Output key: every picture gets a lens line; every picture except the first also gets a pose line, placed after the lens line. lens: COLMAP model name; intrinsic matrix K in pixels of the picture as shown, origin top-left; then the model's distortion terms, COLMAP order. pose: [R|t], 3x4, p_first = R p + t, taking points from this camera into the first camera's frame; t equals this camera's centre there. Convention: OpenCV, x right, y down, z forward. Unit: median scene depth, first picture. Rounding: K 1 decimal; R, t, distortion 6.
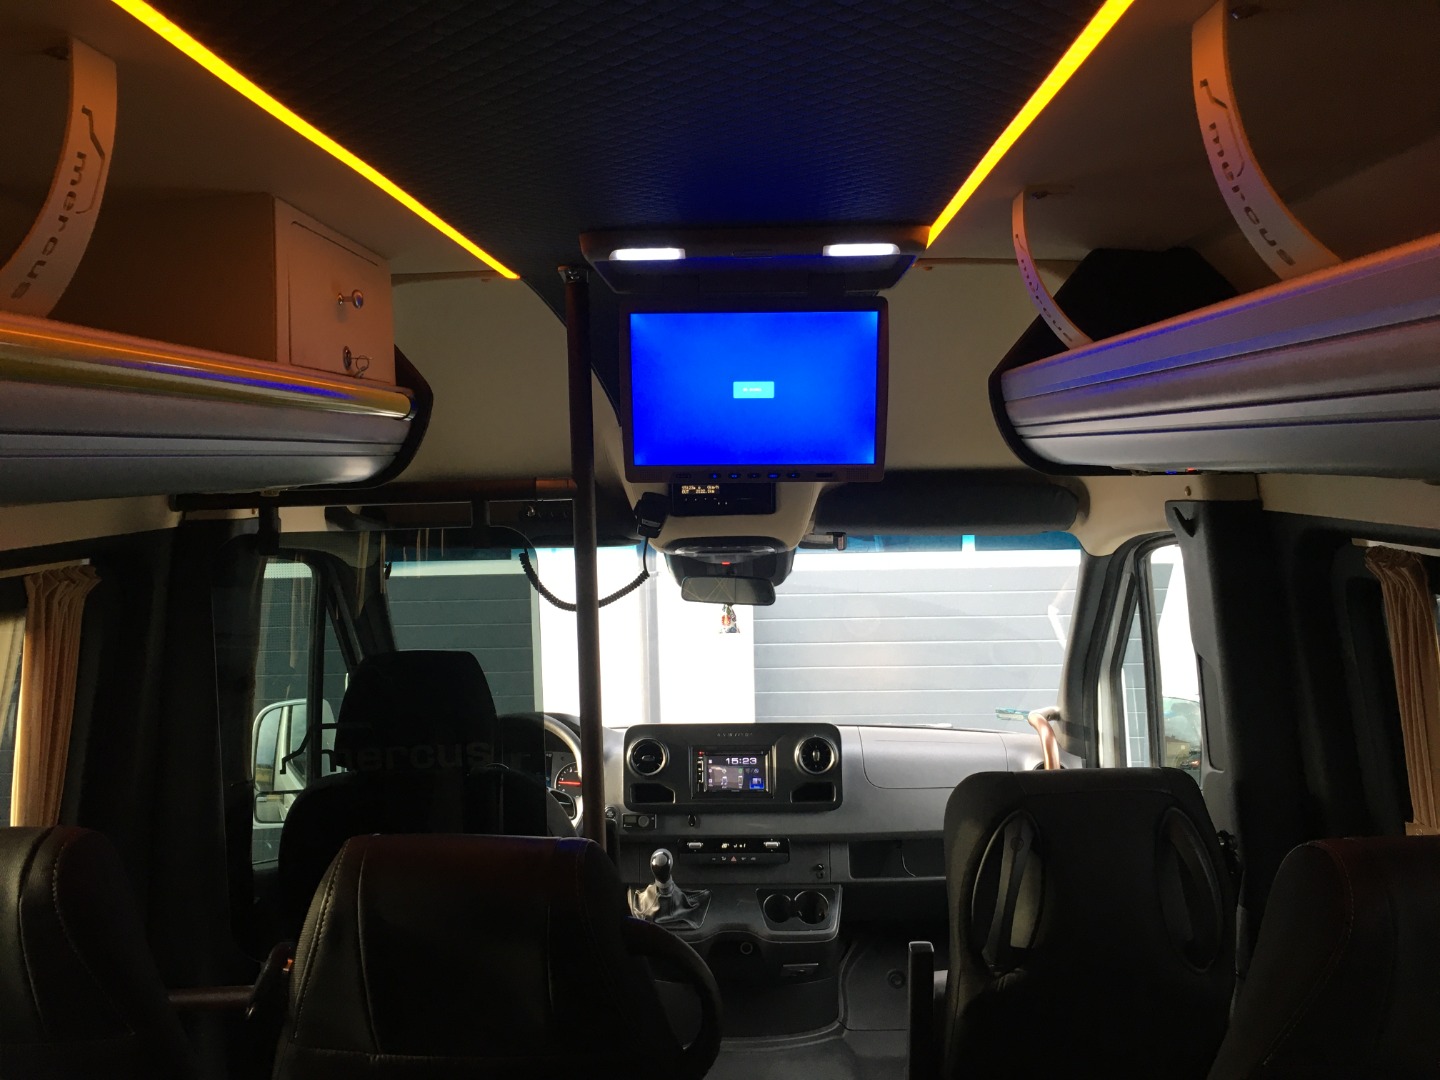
lens RADIAL K [[1217.3, 0, 714.8], [0, 1217.3, 529.9], [0, 0, 1]] dist [0.028145, -0.008297]
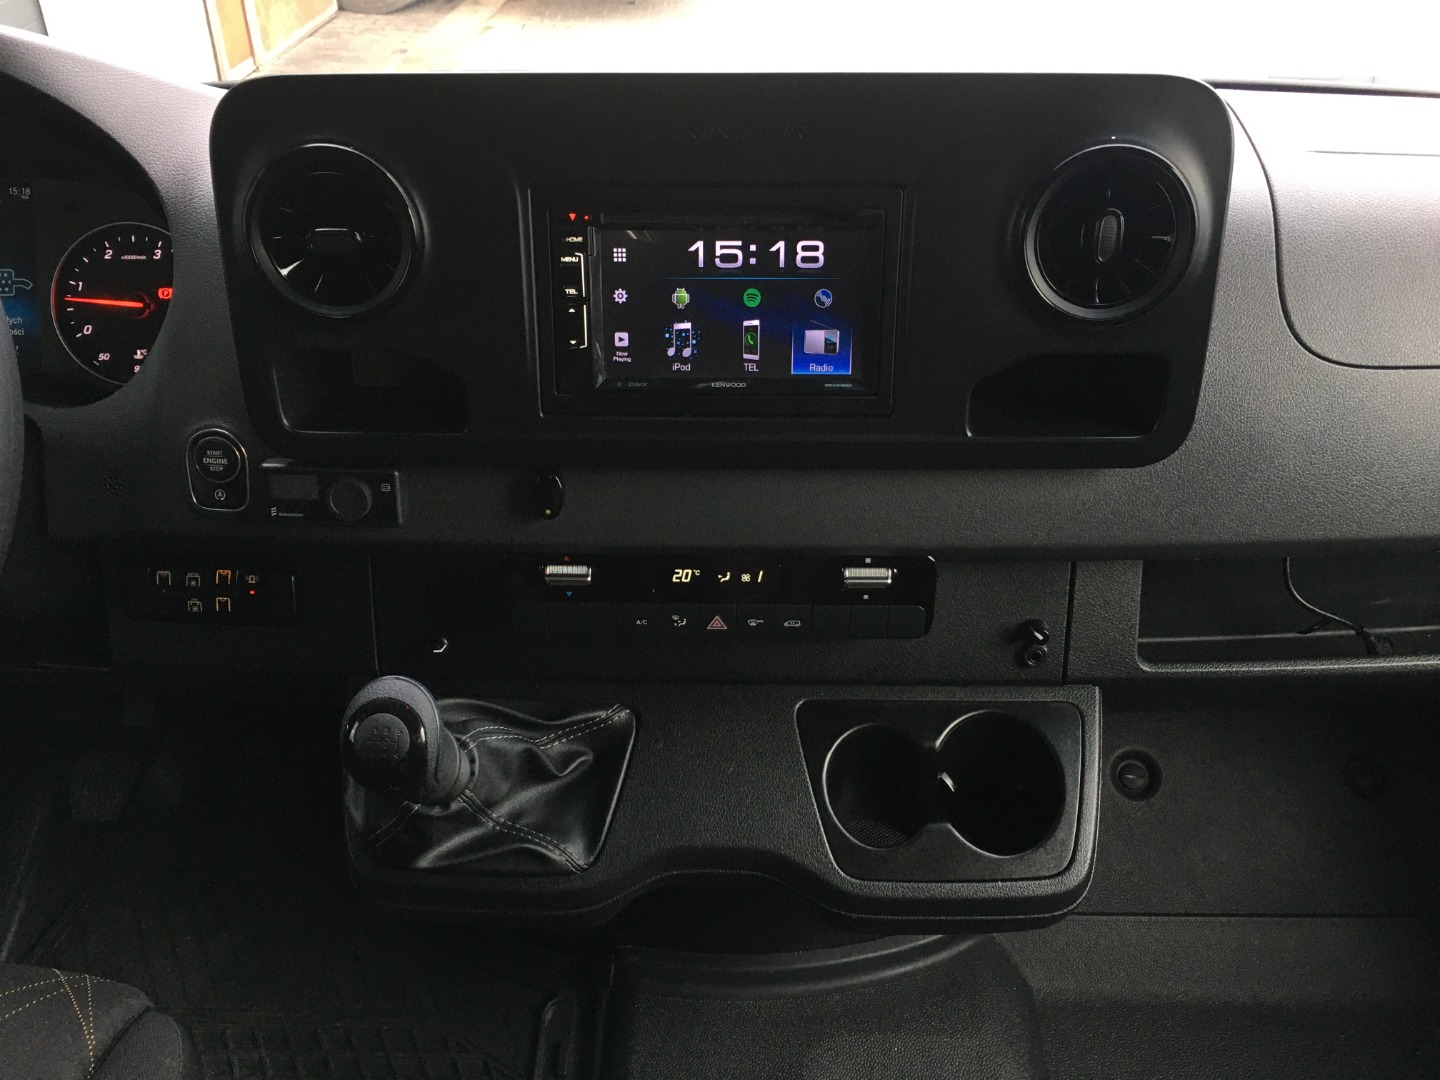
lens RADIAL K [[1217.3, 0, 714.8], [0, 1217.3, 529.9], [0, 0, 1]] dist [0.028145, -0.008297]
pose [[0.999846, 0.004374, 0.016978, 0.010419], [-0.012172, 0.870158, 0.492622, 0.123669], [-0.012619, -0.492753, 0.870078, 0.781636]]
